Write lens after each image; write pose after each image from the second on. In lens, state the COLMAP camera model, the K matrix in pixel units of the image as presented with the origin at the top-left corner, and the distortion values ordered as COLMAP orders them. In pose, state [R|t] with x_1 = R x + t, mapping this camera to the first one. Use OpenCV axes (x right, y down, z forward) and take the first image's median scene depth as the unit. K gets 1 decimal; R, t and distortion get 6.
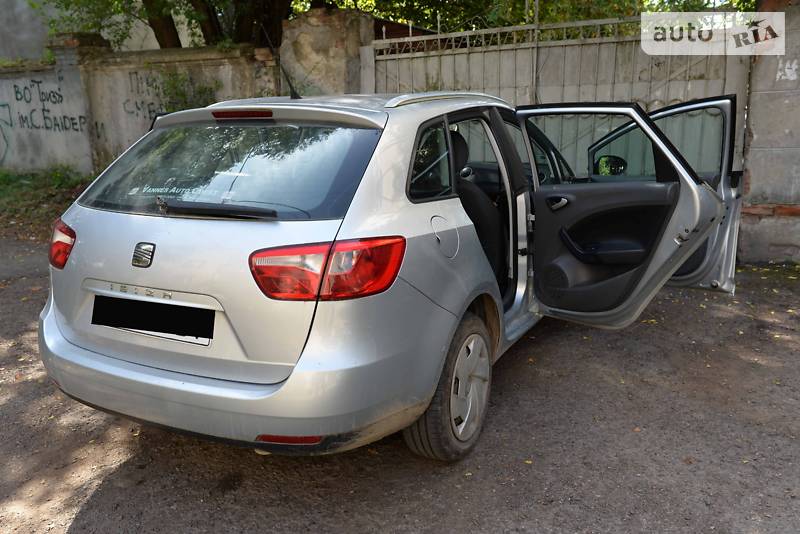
lens RADIAL K [[635.0, 0, 403.8], [0, 635.0, 267.1], [0, 0, 1]] dist [0.014755, -0.010502]
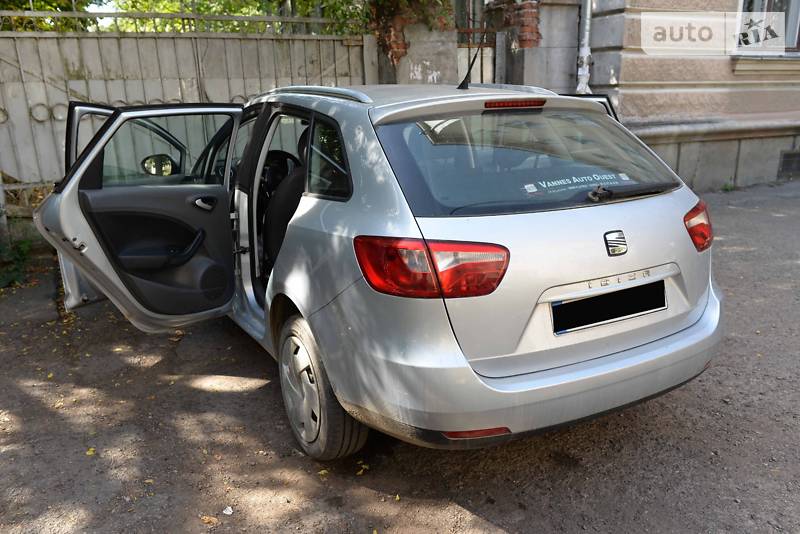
lens RADIAL K [[635.0, 0, 403.6], [0, 635.0, 267.4], [0, 0, 1]] dist [0.014755, -0.010502]
pose [[0.616092, -0.201668, 0.761420, -0.416435], [0.195717, 0.975546, 0.100019, -0.044643], [-0.762972, 0.087402, 0.640496, 0.186645]]
